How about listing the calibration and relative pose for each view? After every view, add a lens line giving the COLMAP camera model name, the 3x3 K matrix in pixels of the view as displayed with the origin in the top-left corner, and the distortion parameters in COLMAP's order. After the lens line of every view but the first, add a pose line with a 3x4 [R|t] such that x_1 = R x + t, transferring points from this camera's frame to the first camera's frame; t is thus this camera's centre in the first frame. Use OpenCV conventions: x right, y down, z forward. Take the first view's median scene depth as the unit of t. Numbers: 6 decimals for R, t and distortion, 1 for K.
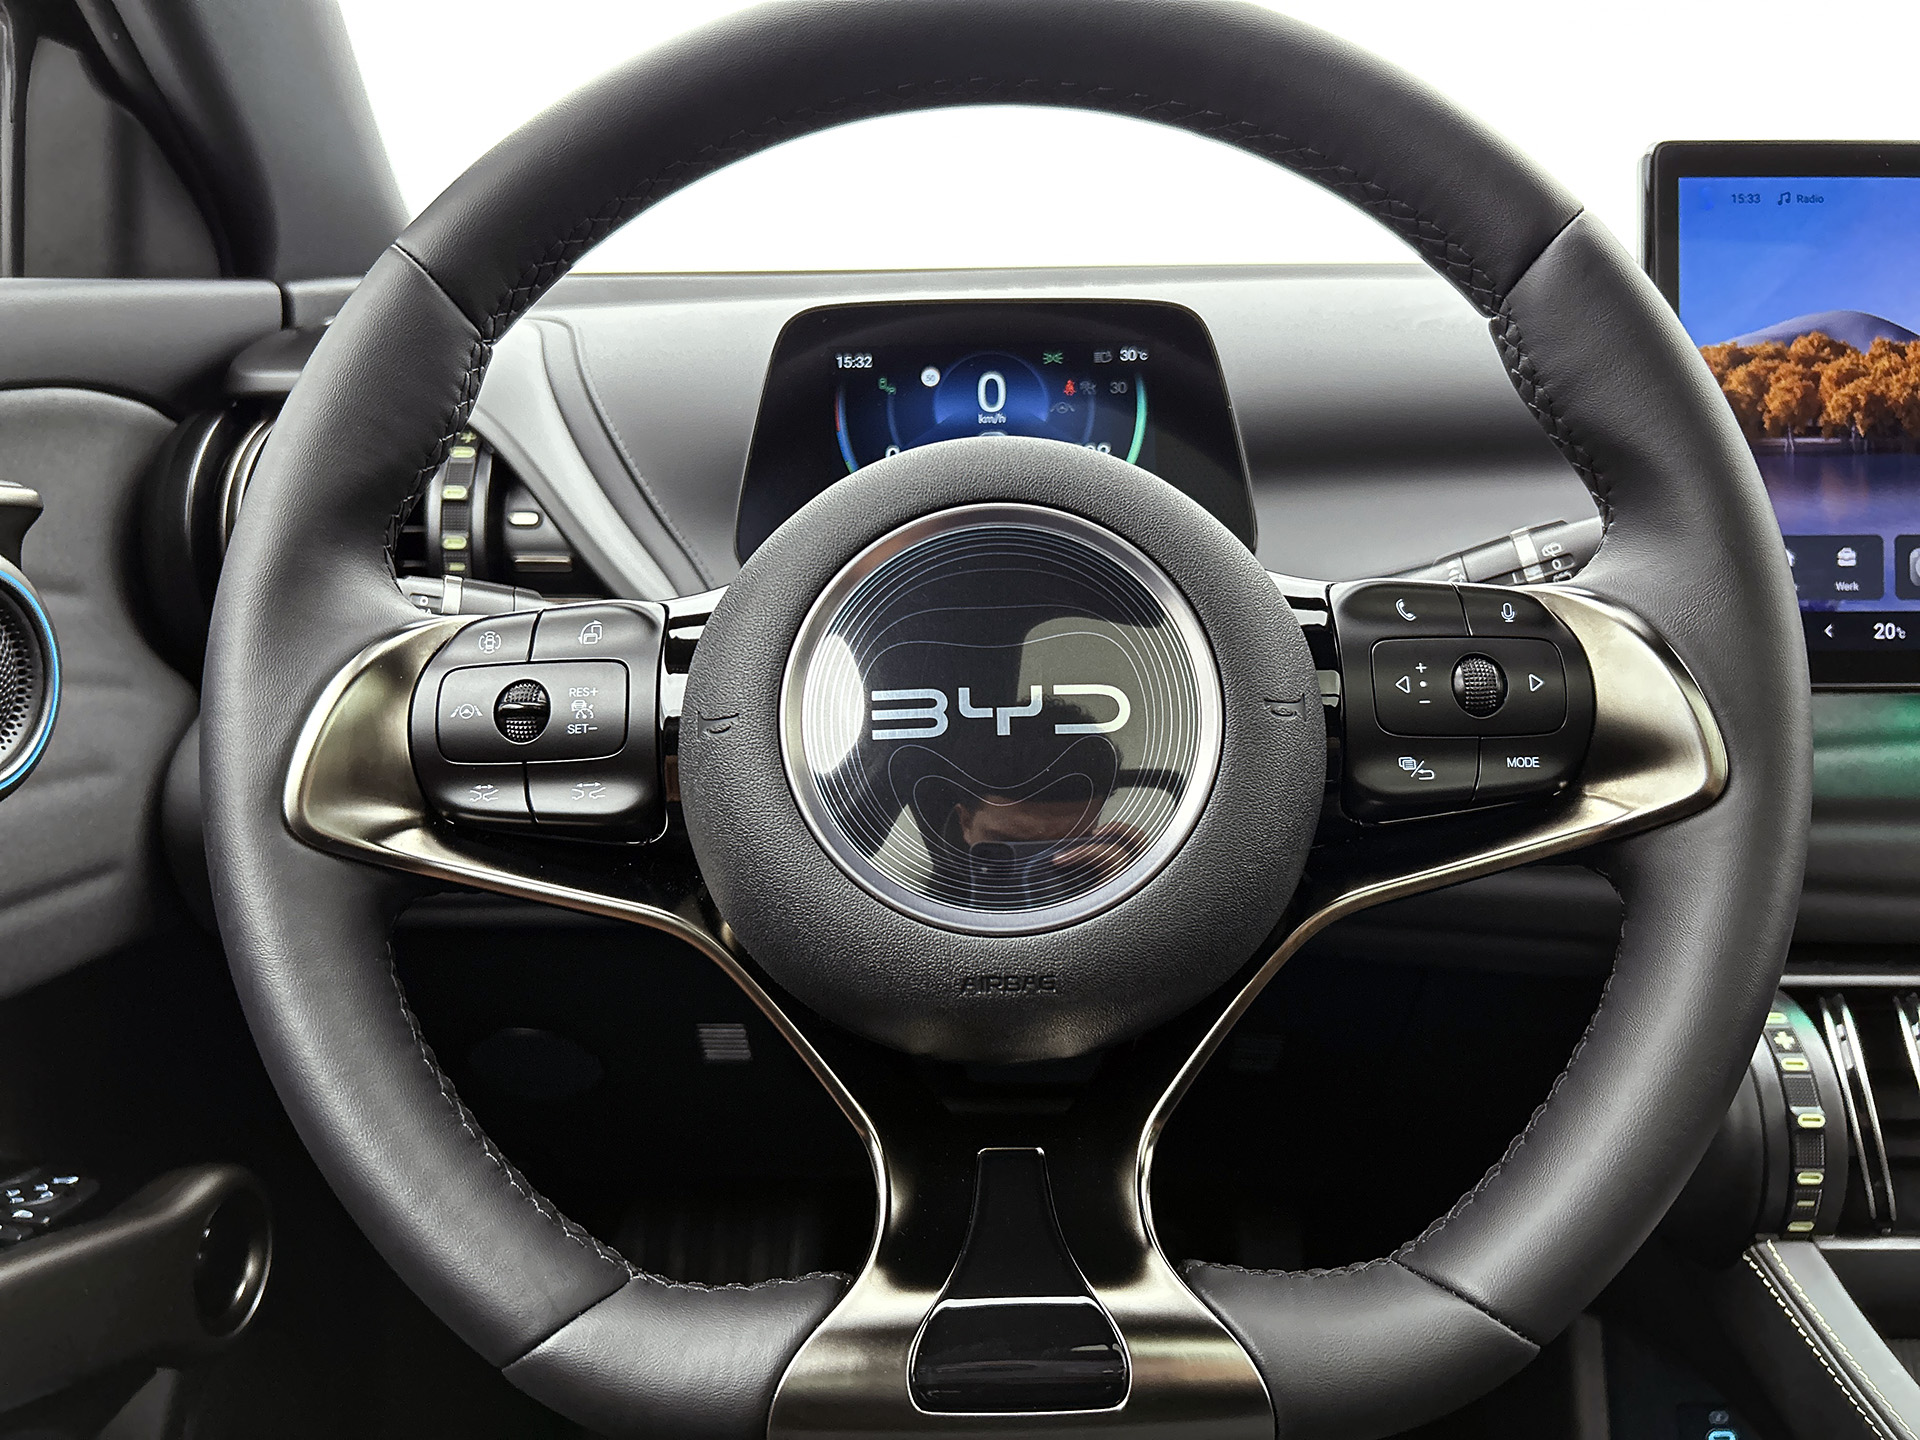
lens RADIAL K [[1473.5, 0, 966.8], [0, 1473.5, 714.3], [0, 0, 1]] dist [0.060632, -0.067047]
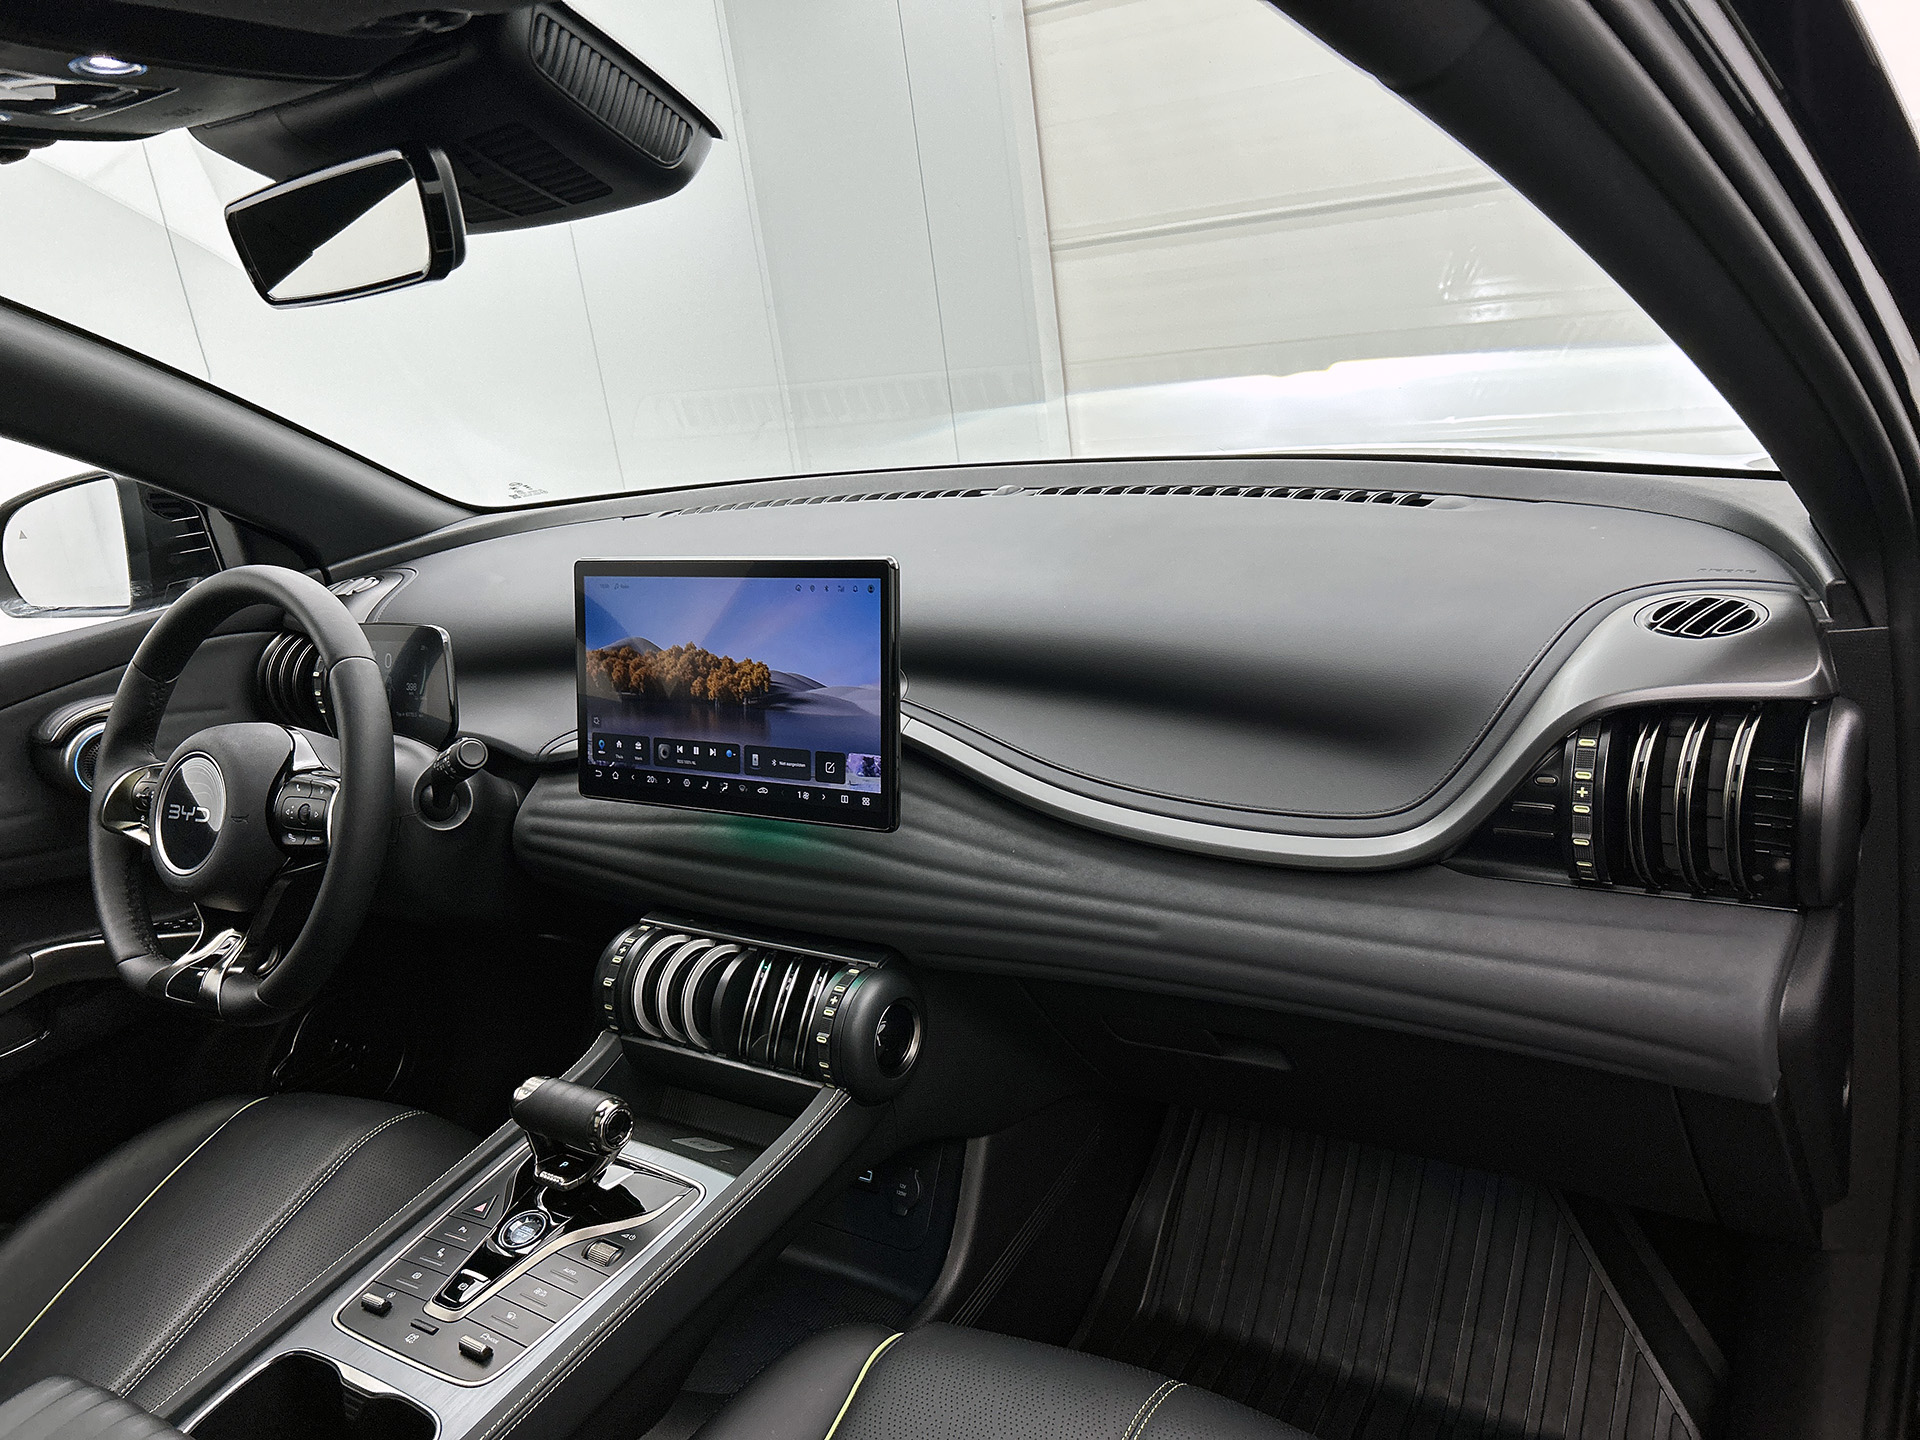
lens RADIAL K [[1473.5, 0, 905.0], [0, 1473.5, 711.2], [0, 0, 1]] dist [0.060632, -0.067047]
pose [[0.830744, 0.055132, -0.553917, 2.195492], [0.000863, 0.994954, 0.100324, -0.386927], [0.556653, -0.083822, 0.826505, -0.637886]]
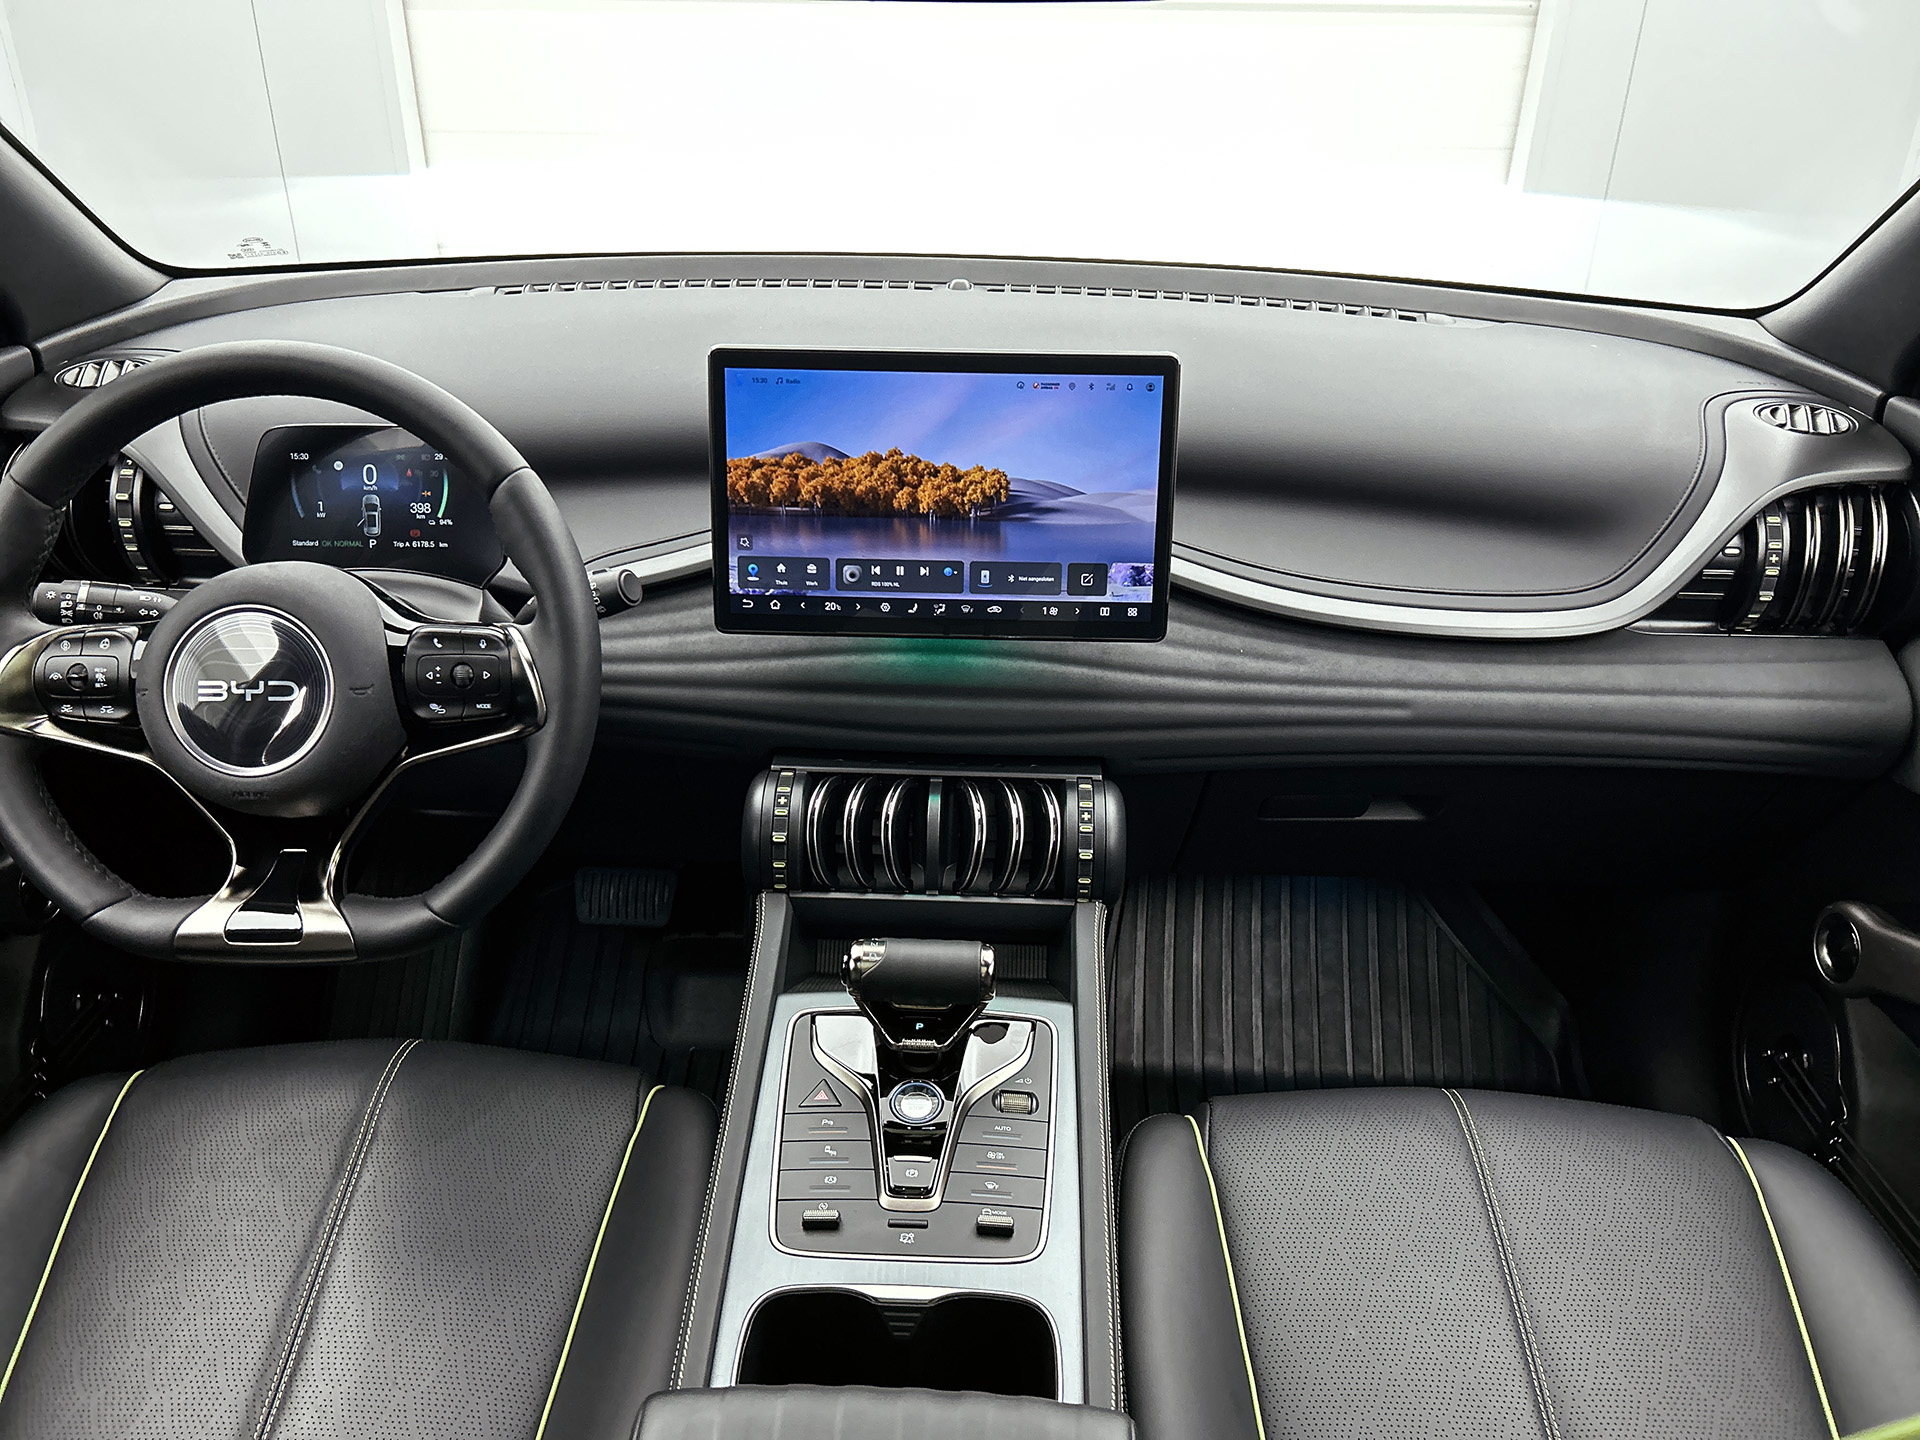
lens RADIAL K [[1473.5, 0, 961.2], [0, 1473.5, 730.1], [0, 0, 1]] dist [0.060632, -0.067047]
pose [[0.999640, 0.024145, -0.011674, 0.825702], [-0.020855, 0.973522, 0.227642, -0.351356], [0.016861, -0.227316, 0.973675, -0.972859]]
